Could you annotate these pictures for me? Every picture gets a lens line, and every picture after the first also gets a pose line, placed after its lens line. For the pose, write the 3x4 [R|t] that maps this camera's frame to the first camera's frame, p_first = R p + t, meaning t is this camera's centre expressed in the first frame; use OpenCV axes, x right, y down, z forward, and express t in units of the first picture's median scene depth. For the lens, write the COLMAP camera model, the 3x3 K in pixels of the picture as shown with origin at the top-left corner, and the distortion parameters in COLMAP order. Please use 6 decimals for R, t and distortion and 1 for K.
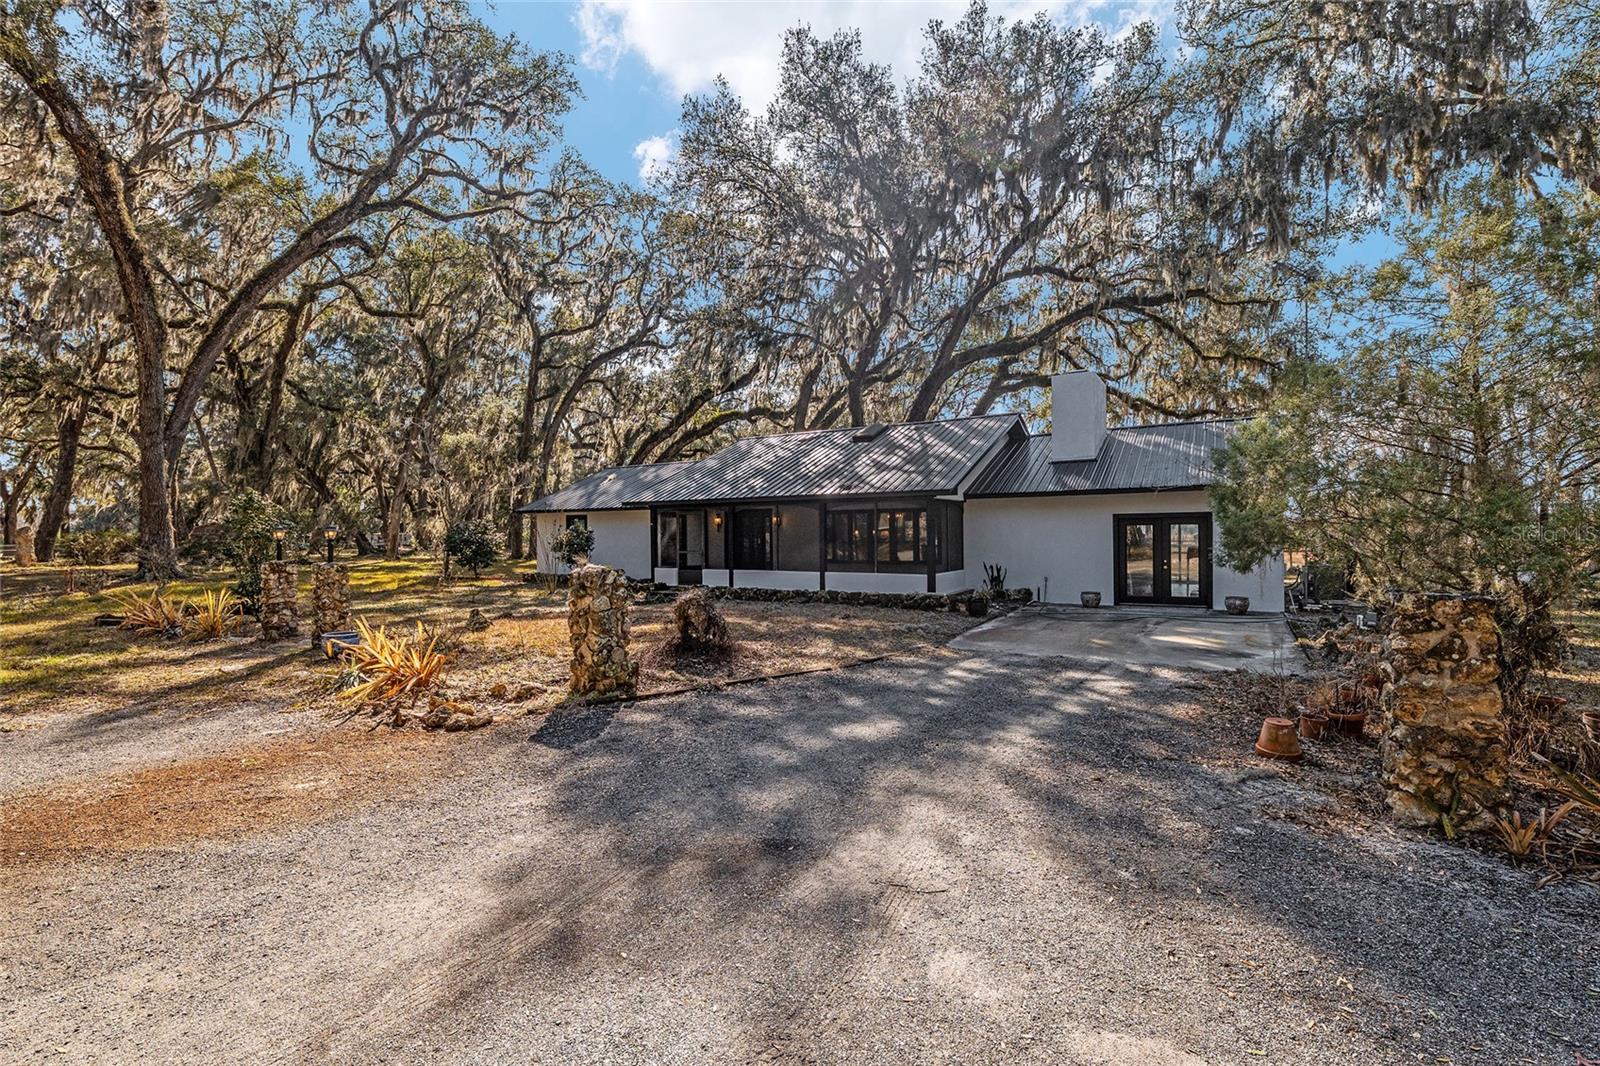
lens RADIAL K [[687.9, 0, 798.9], [0, 687.9, 536.9], [0, 0, 1]] dist [-0.000944, -0.001940]
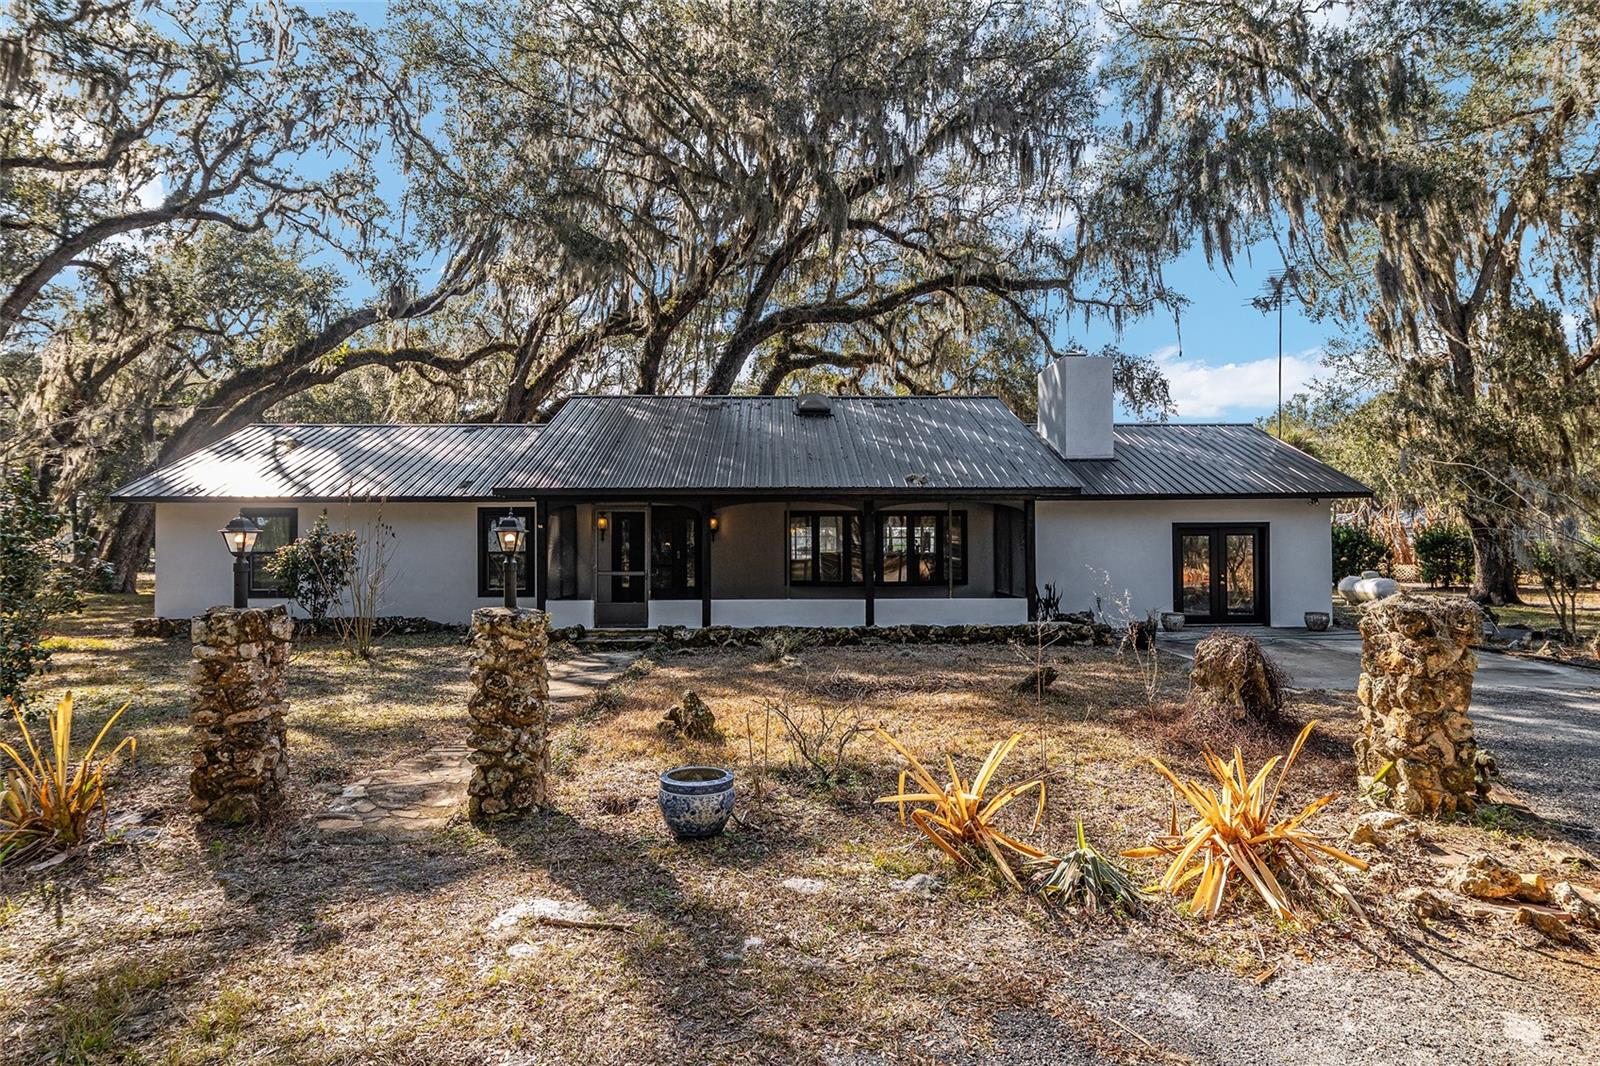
lens RADIAL K [[879.5, 0, 805.7], [0, 879.5, 537.6], [0, 0, 1]] dist [-0.004438, -0.000138]
pose [[0.850773, 0.007132, 0.525485, -0.310215], [-0.000924, 0.999927, -0.012076, -0.000516], [-0.525533, 0.009789, 0.850717, 0.169317]]
